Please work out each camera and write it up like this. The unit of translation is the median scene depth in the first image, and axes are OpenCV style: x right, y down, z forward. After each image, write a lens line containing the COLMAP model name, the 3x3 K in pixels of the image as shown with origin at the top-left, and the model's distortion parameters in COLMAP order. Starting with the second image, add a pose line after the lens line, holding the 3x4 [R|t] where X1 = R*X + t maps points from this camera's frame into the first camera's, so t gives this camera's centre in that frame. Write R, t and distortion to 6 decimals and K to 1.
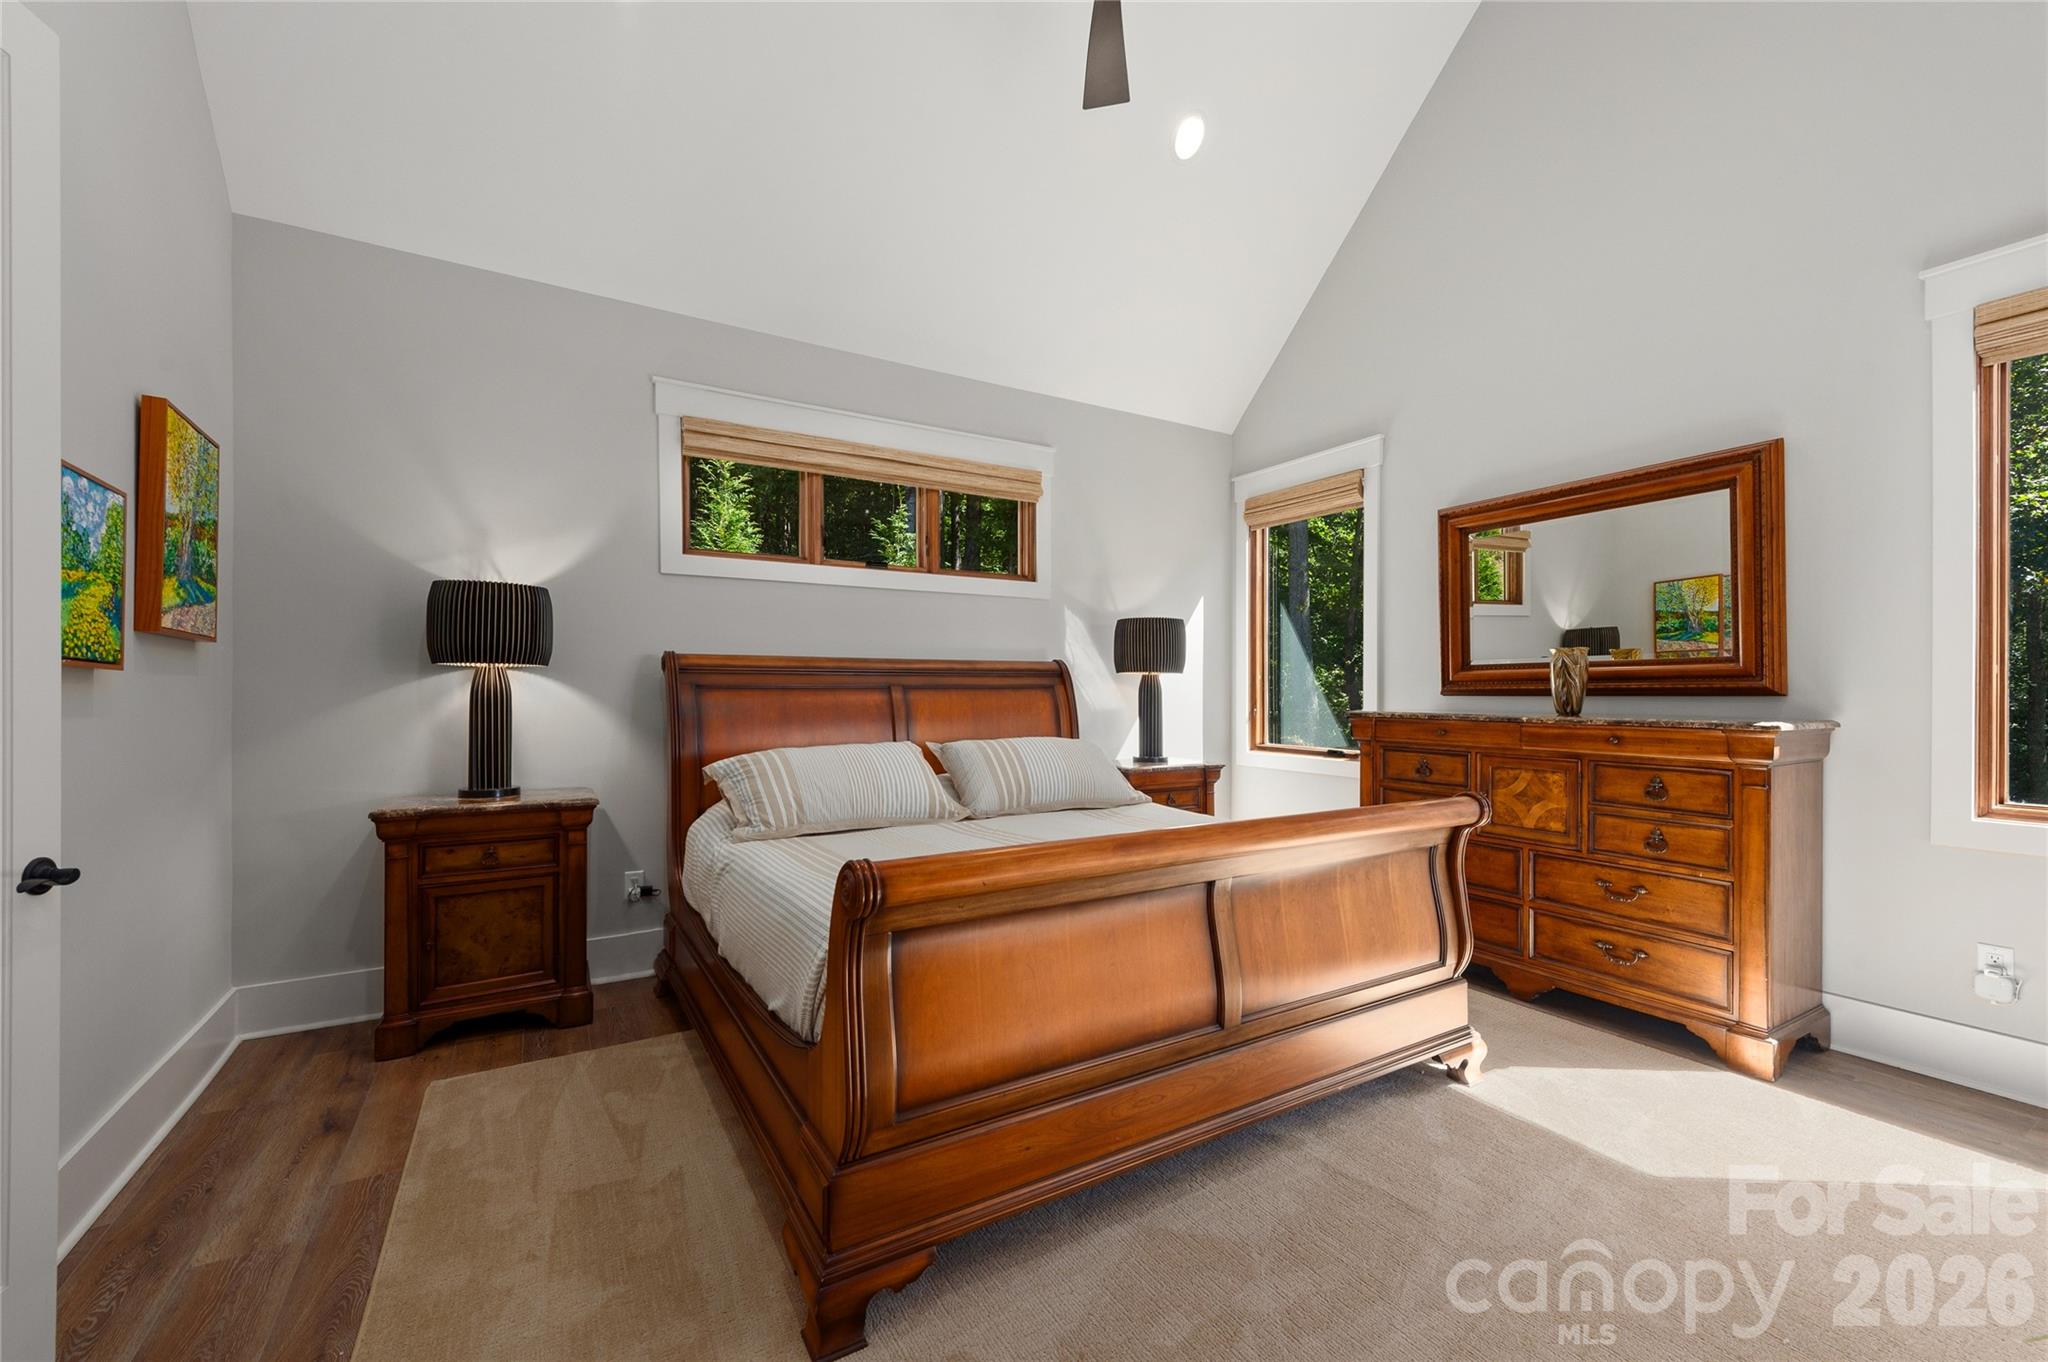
lens RADIAL K [[822.5, 0, 1022.4], [0, 822.5, 688.3], [0, 0, 1]] dist [0.018398, -0.007937]
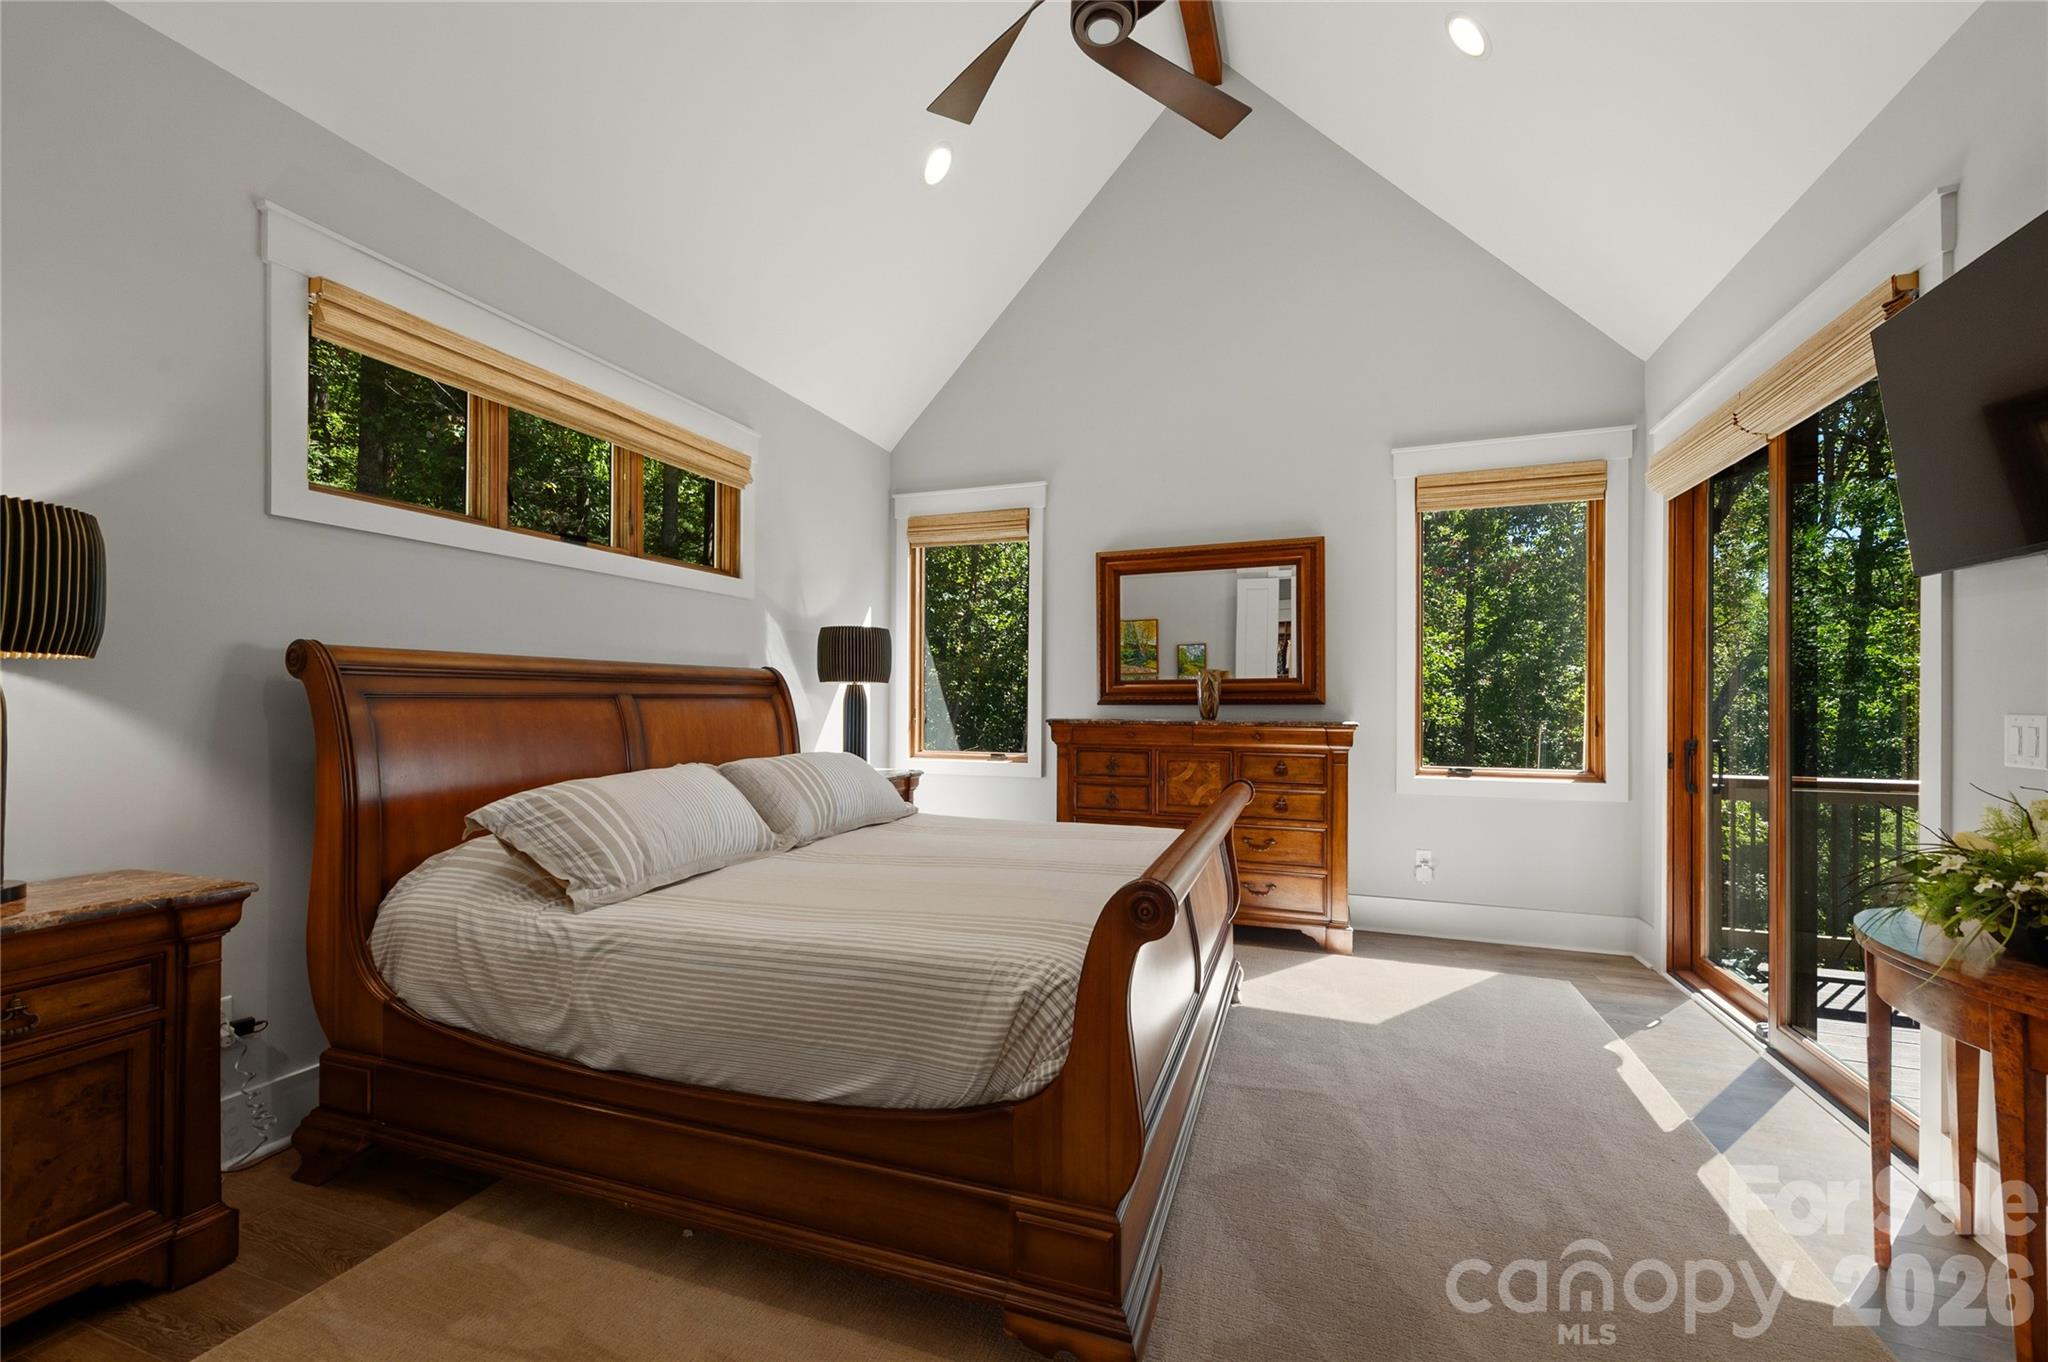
lens RADIAL K [[822.2, 0, 1023.5], [0, 822.2, 691.6], [0, 0, 1]] dist [0.001298, -0.000035]
pose [[0.770253, 0.007012, 0.637699, -0.407265], [-0.002206, 0.999963, -0.008331, -0.000697], [-0.637734, 0.005010, 0.770240, 0.158003]]
